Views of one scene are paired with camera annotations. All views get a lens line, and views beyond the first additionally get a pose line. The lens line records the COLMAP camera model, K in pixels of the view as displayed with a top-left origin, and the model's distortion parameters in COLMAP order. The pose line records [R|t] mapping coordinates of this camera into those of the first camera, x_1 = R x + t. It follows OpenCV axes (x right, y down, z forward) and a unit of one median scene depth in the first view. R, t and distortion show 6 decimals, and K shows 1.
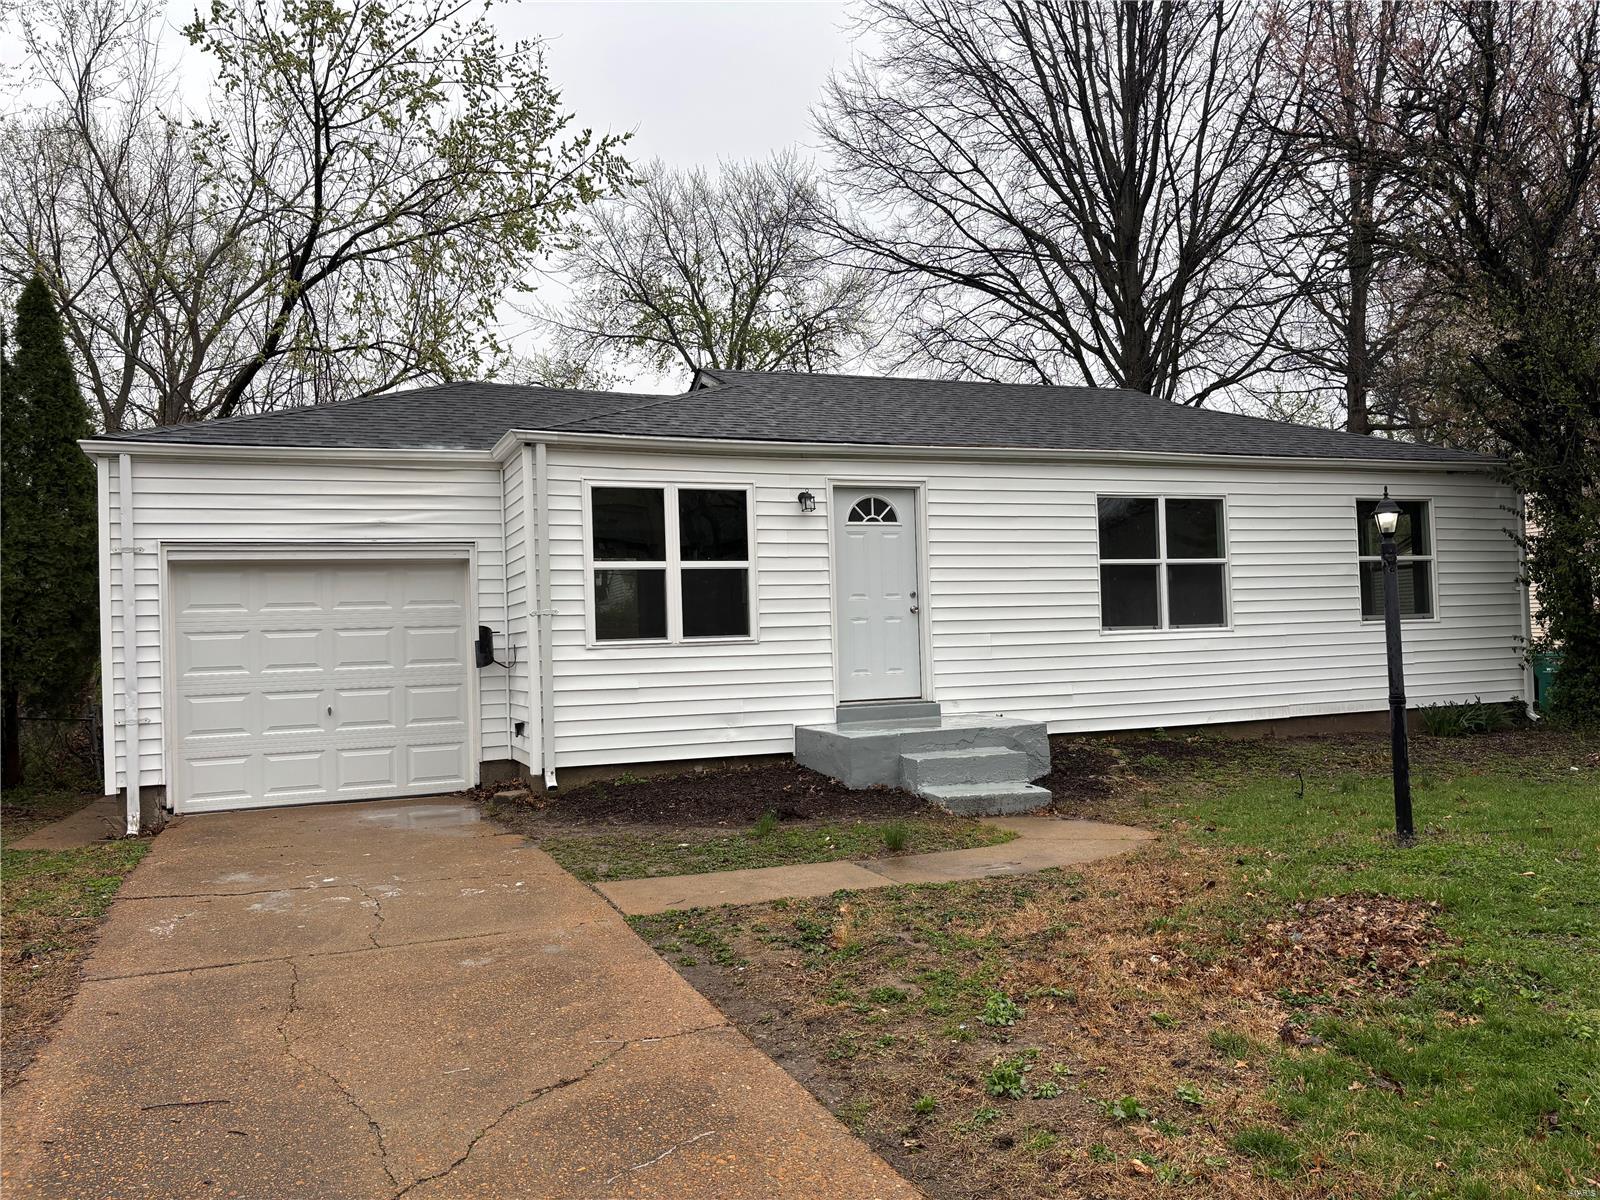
lens RADIAL K [[1214.3, 0, 800.0], [0, 1214.3, 600.0], [0, 0, 1]] dist [0.027426, -0.006587]
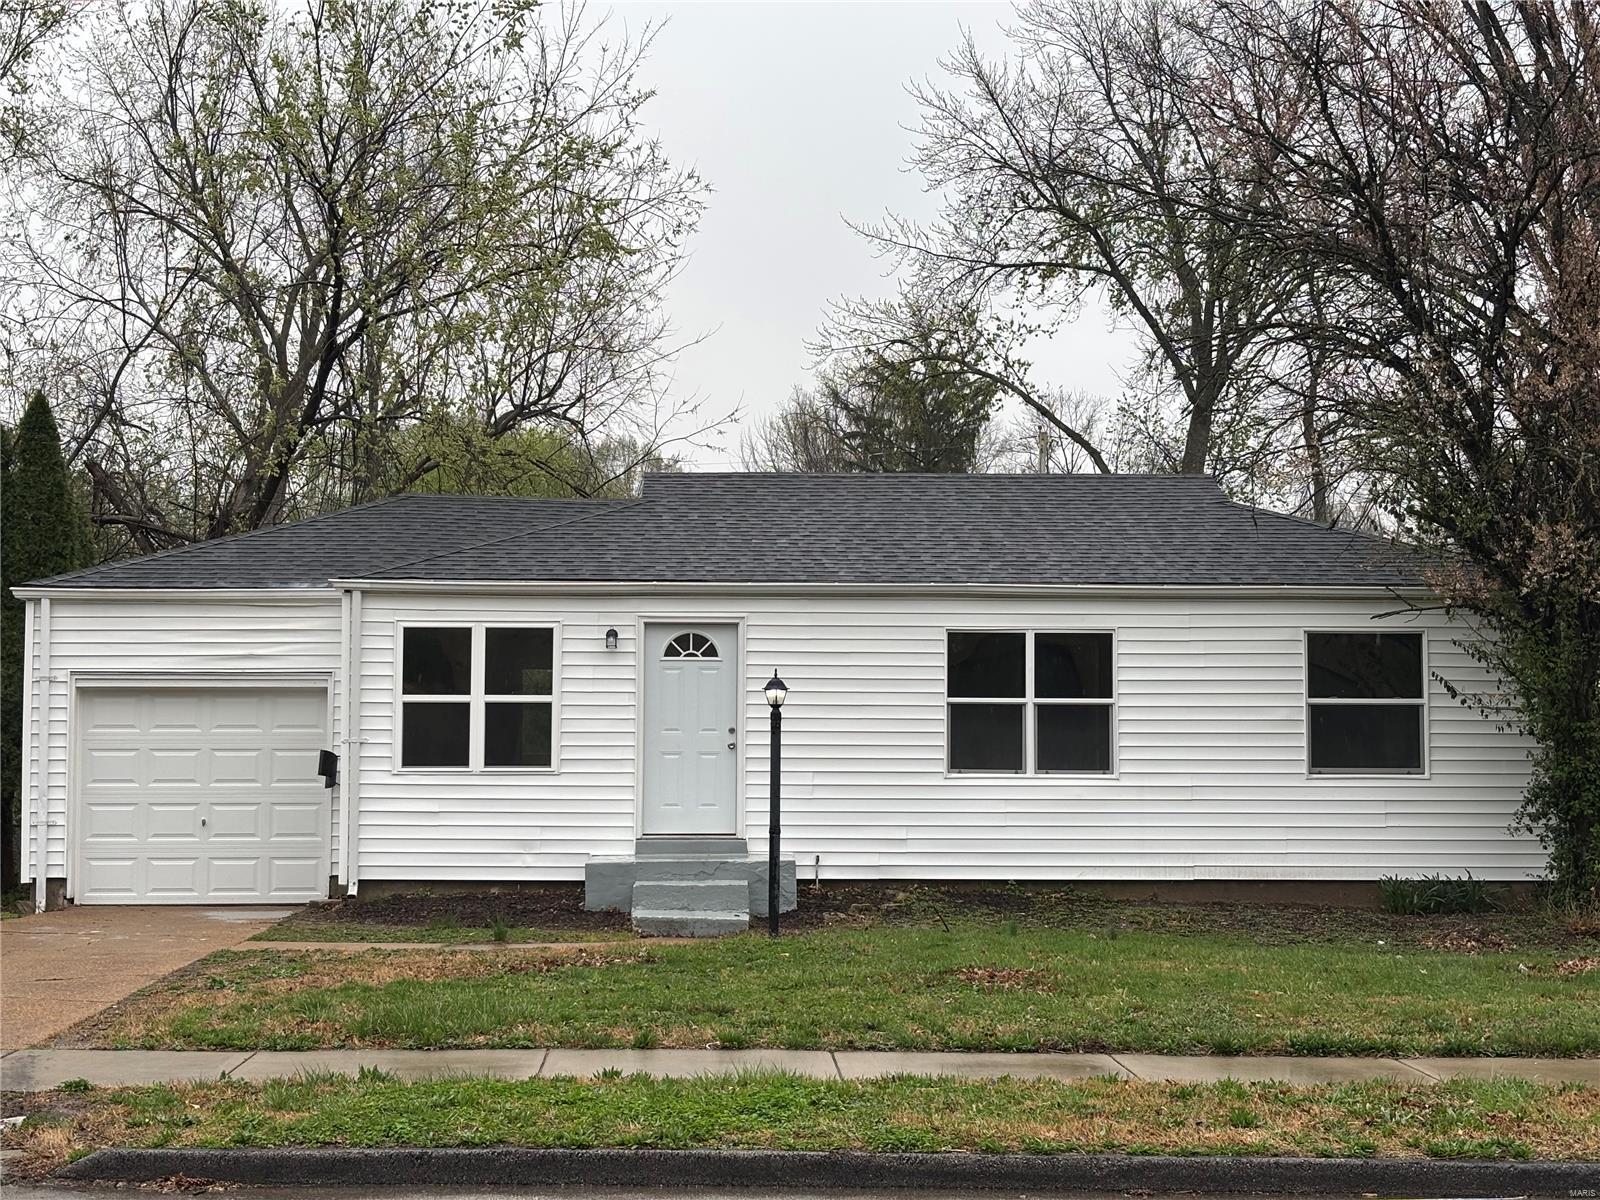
lens RADIAL K [[2442.3, 0, 800.0], [0, 2442.3, 600.0], [0, 0, 1]] dist [0.067183, -0.023526]
pose [[0.939261, 0.008991, -0.343087, 0.881594], [-0.020822, 0.999308, -0.030815, -0.053907], [0.342572, 0.036087, 0.938798, -0.914812]]
